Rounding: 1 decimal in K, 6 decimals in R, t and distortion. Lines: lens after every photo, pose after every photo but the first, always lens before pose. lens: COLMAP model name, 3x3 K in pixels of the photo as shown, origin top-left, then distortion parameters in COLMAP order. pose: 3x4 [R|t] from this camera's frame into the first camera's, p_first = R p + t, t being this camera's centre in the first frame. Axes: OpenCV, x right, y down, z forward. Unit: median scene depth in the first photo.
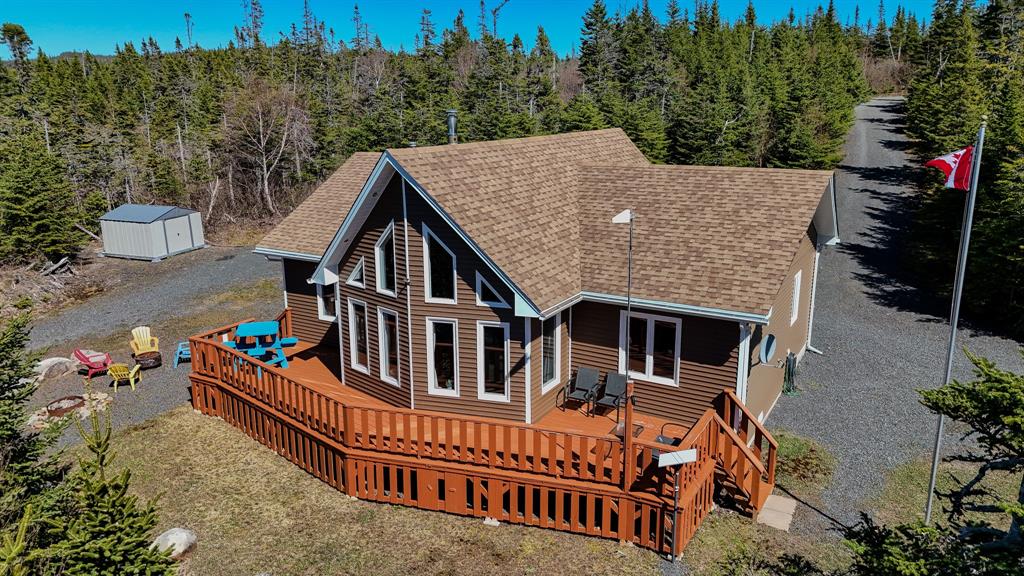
lens RADIAL K [[750.2, 0, 512.6], [0, 750.2, 283.5], [0, 0, 1]] dist [0.047315, -0.018595]
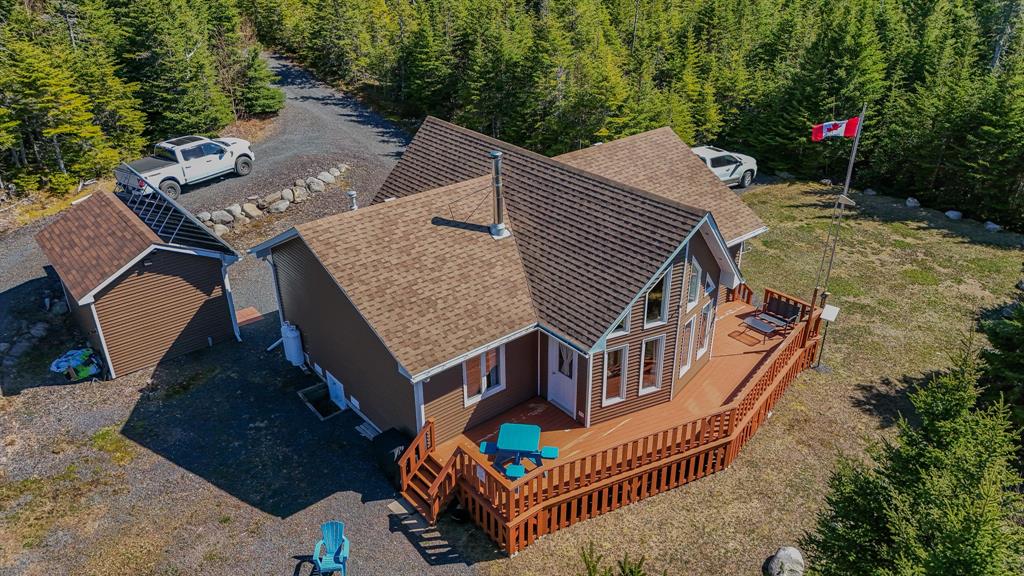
lens RADIAL K [[750.2, 0, 514.0], [0, 750.2, 286.3], [0, 0, 1]] dist [0.047315, -0.018595]
pose [[0.357786, -0.422929, 0.832539, -1.066657], [0.233215, 0.903774, 0.358892, -0.458023], [-0.904213, 0.065754, 0.421991, 0.617074]]
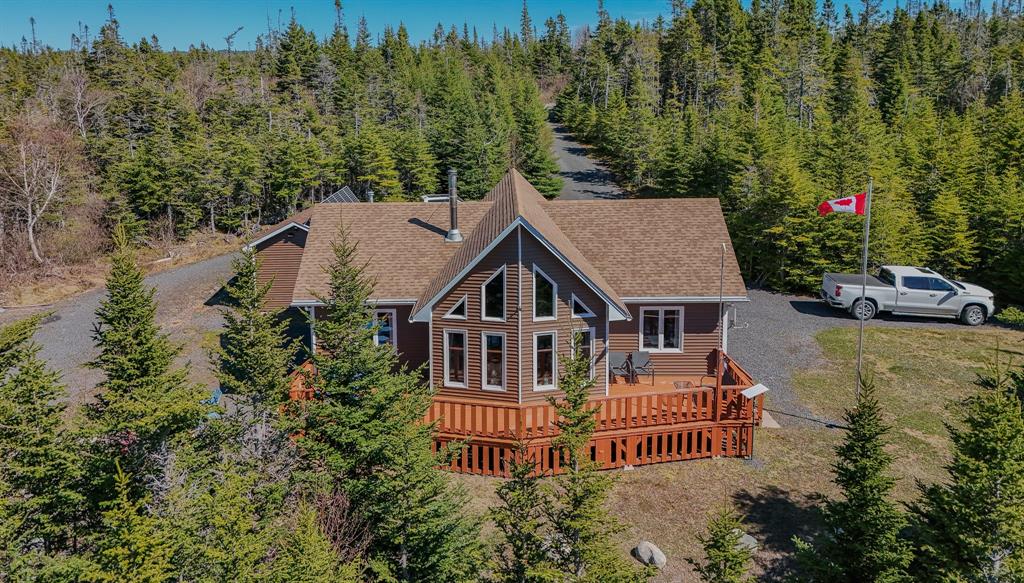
lens RADIAL K [[771.4, 0, 483.0], [0, 771.4, 213.9], [0, 0, 1]] dist [0.046478, -0.000912]
pose [[0.875599, -0.089375, 0.474697, -0.706309], [0.127967, 0.990540, -0.049543, -0.092120], [-0.465779, 0.104126, 0.878754, -0.157119]]
